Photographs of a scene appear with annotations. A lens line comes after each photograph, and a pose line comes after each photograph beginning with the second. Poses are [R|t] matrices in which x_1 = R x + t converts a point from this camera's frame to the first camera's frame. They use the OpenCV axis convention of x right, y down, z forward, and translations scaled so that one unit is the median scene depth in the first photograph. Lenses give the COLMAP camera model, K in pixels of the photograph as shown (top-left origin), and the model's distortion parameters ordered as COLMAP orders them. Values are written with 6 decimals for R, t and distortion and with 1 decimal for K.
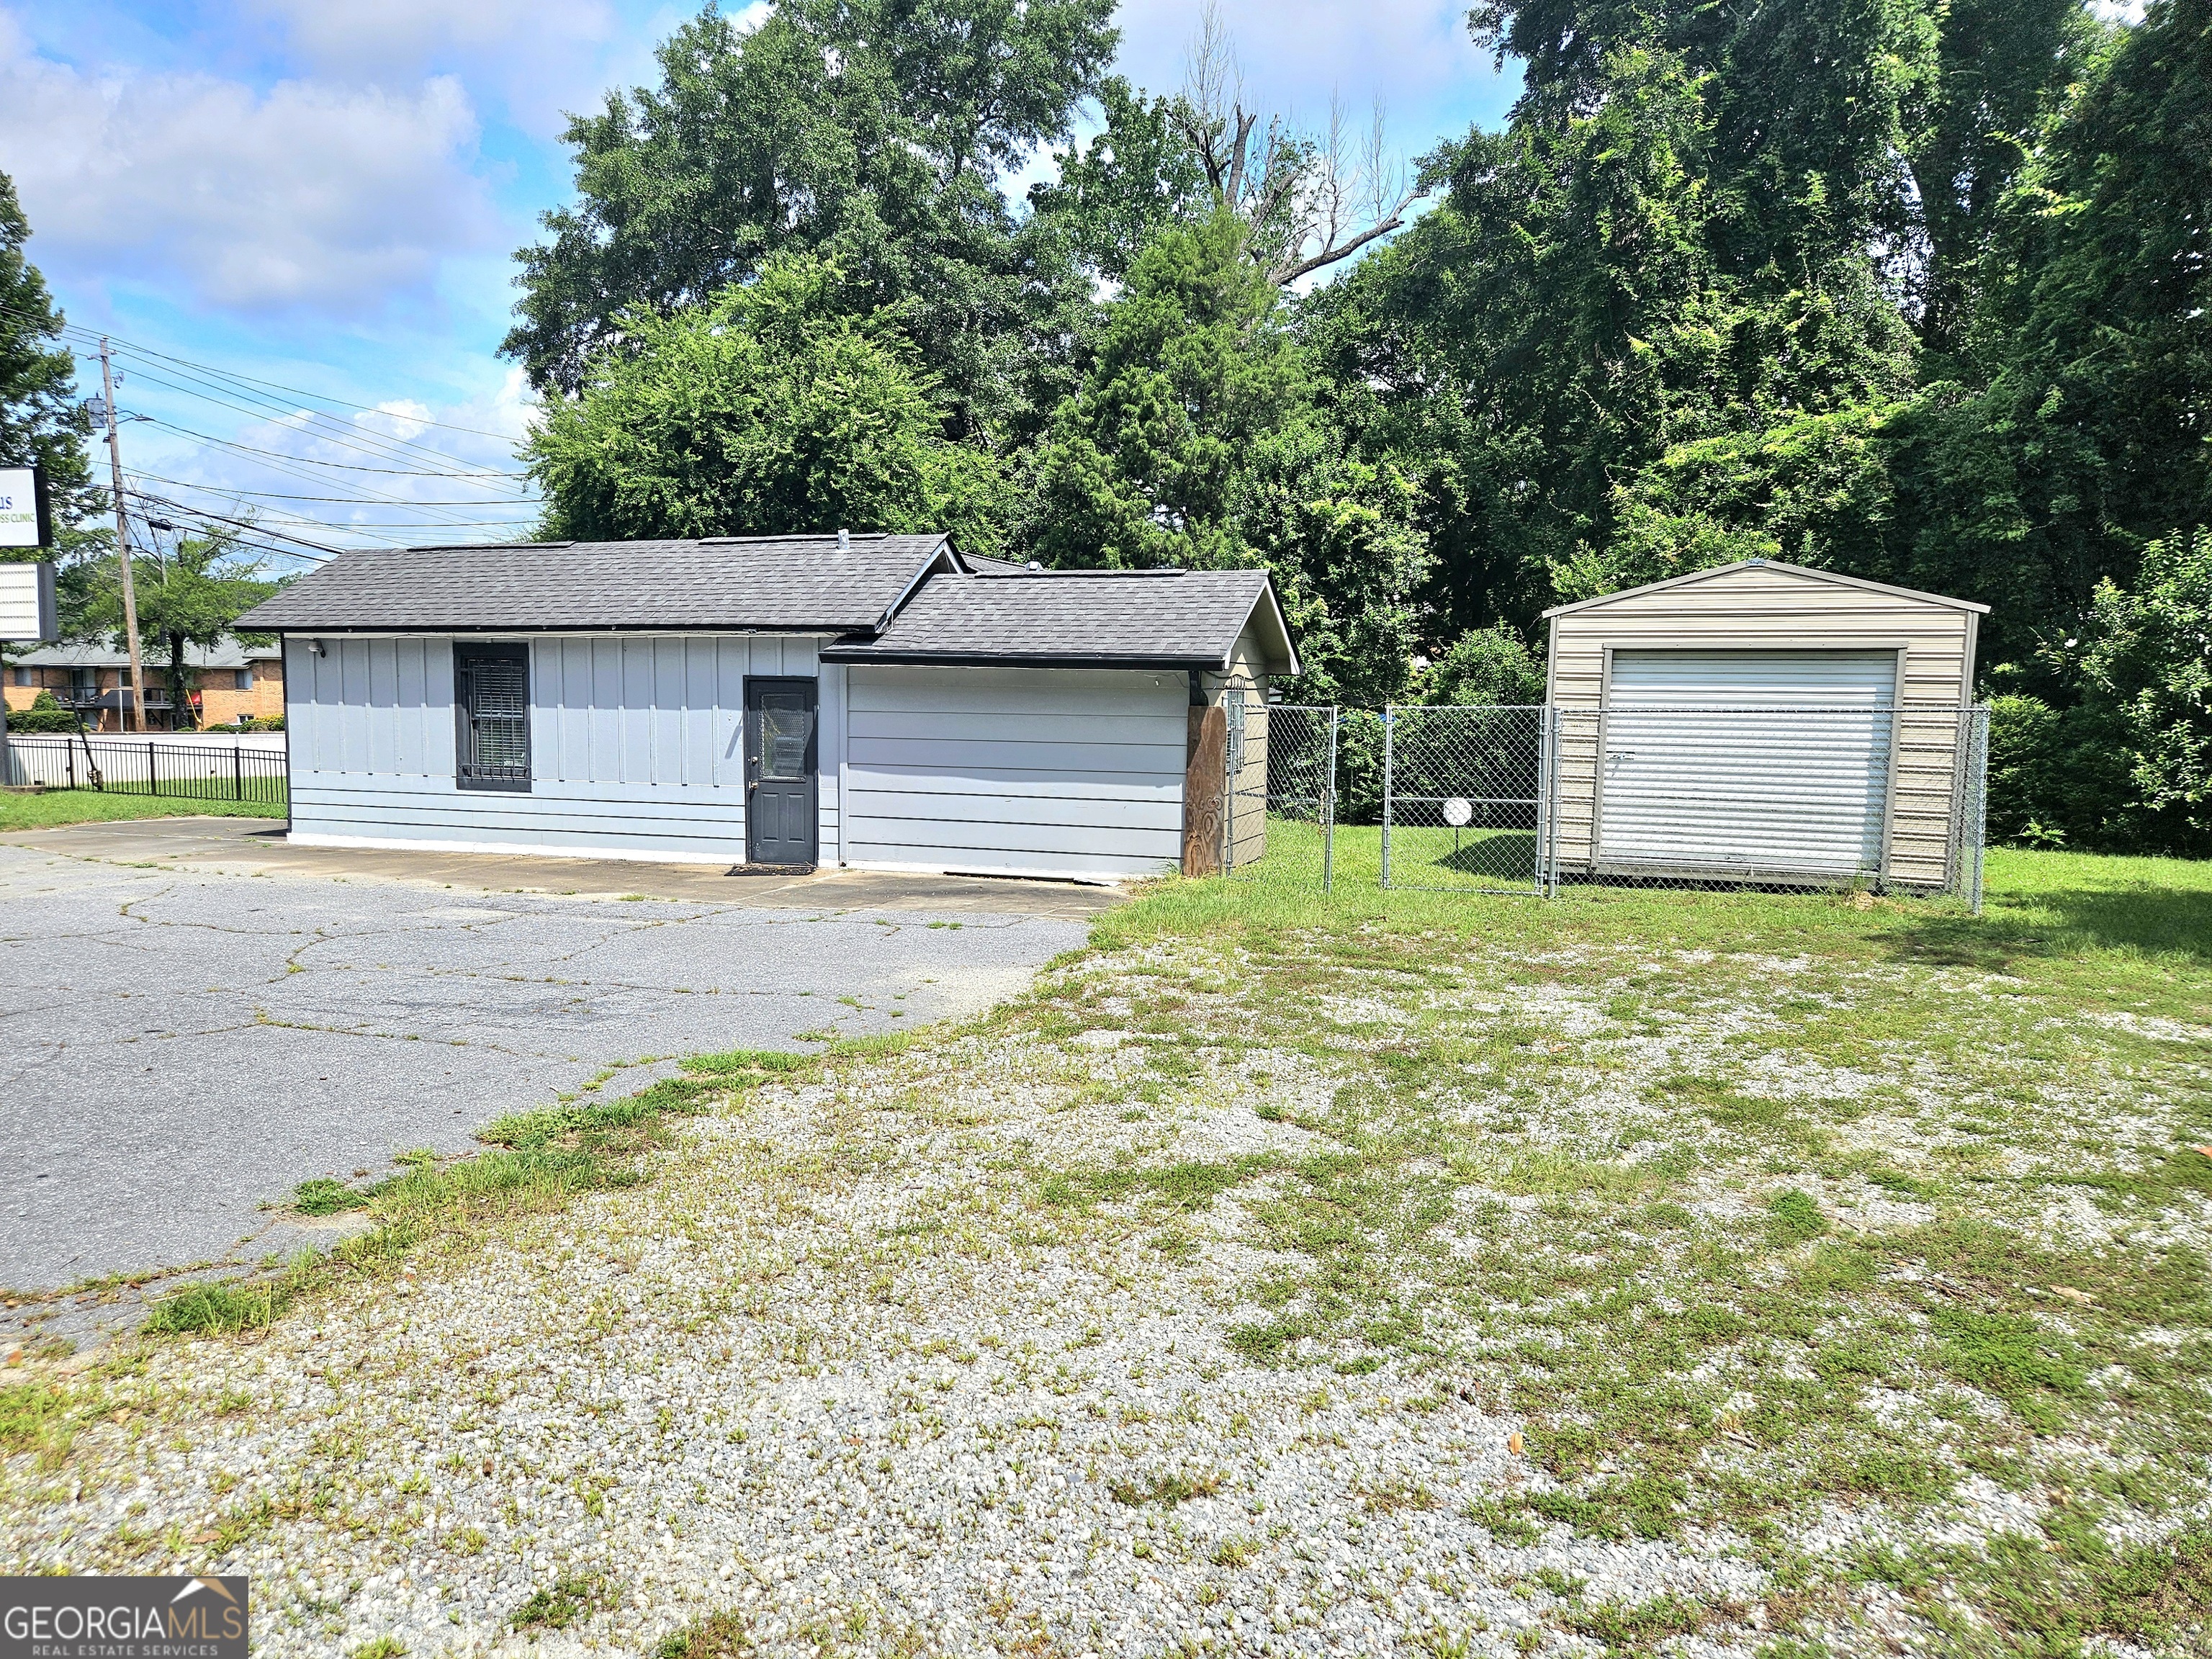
lens RADIAL K [[1531.8, 0, 1073.3], [0, 1531.8, 835.3], [0, 0, 1]] dist [0.093930, -0.089857]
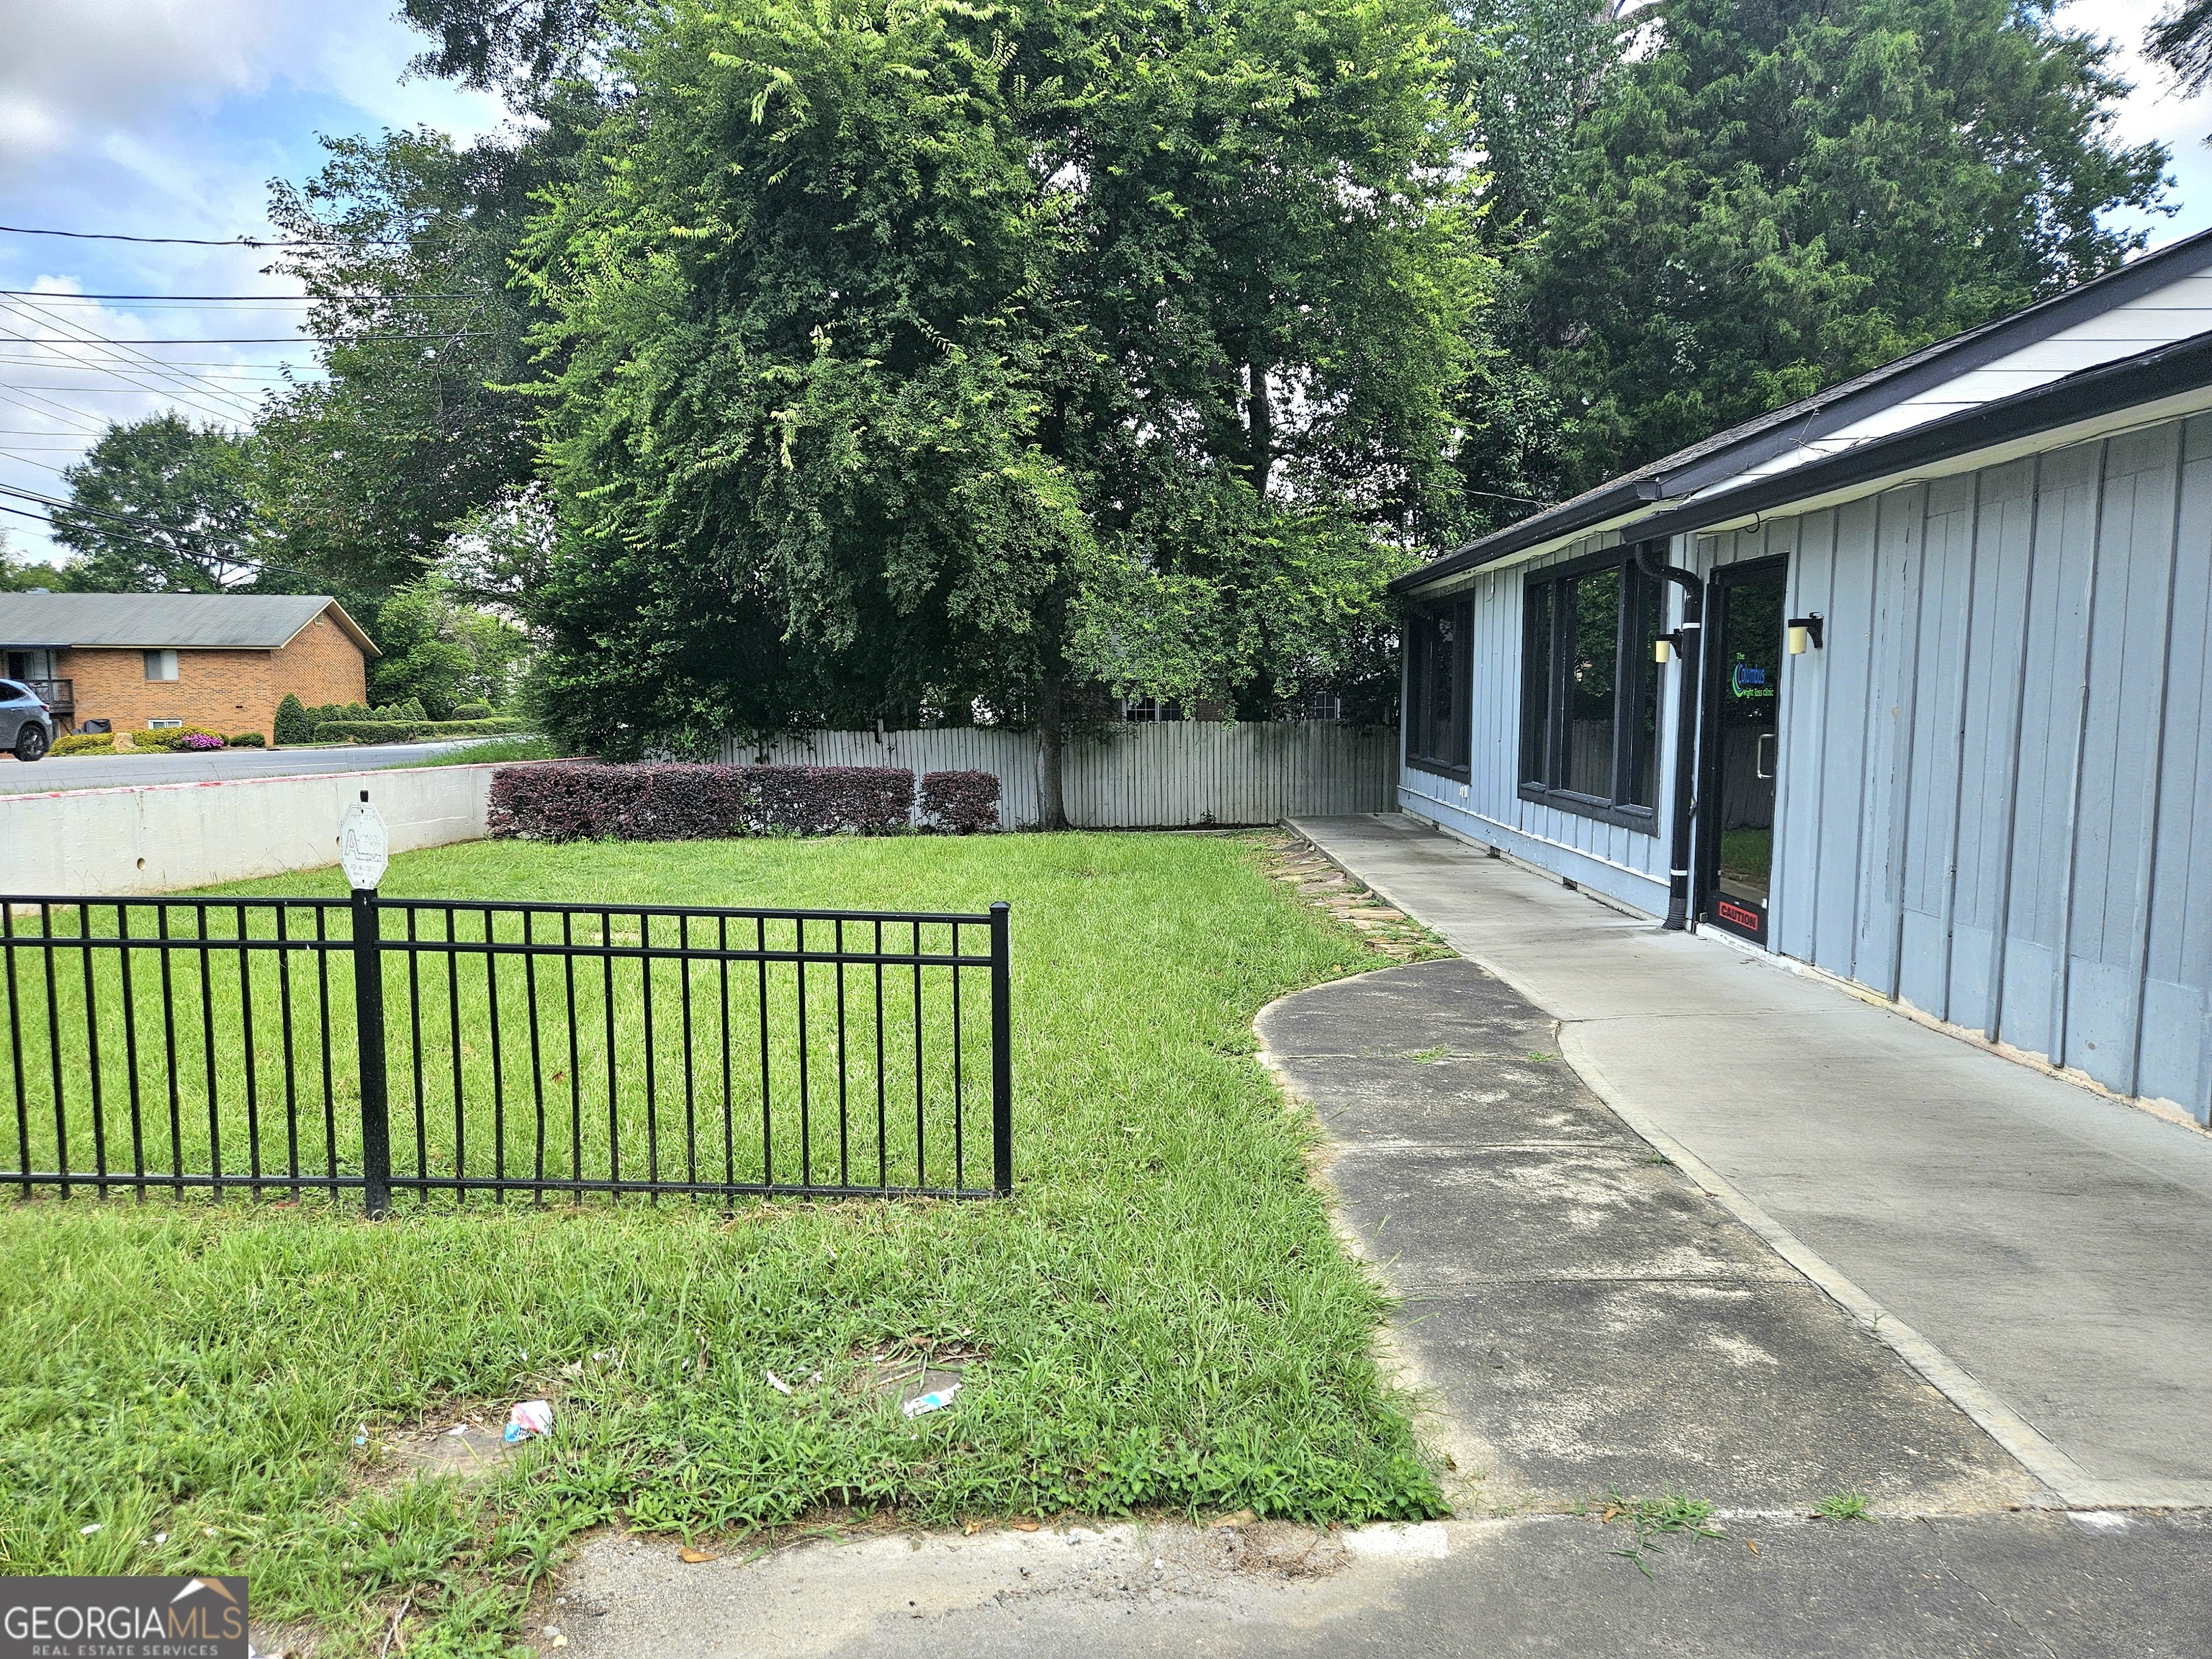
lens RADIAL K [[1508.7, 0, 1106.0], [0, 1508.7, 829.5], [0, 0, 1]] dist [0.095152, -0.087890]
pose [[0.943350, -0.043681, 0.328912, -0.709876], [0.045549, 0.998960, 0.002028, -0.083988], [-0.328659, 0.013068, 0.944358, 1.128165]]
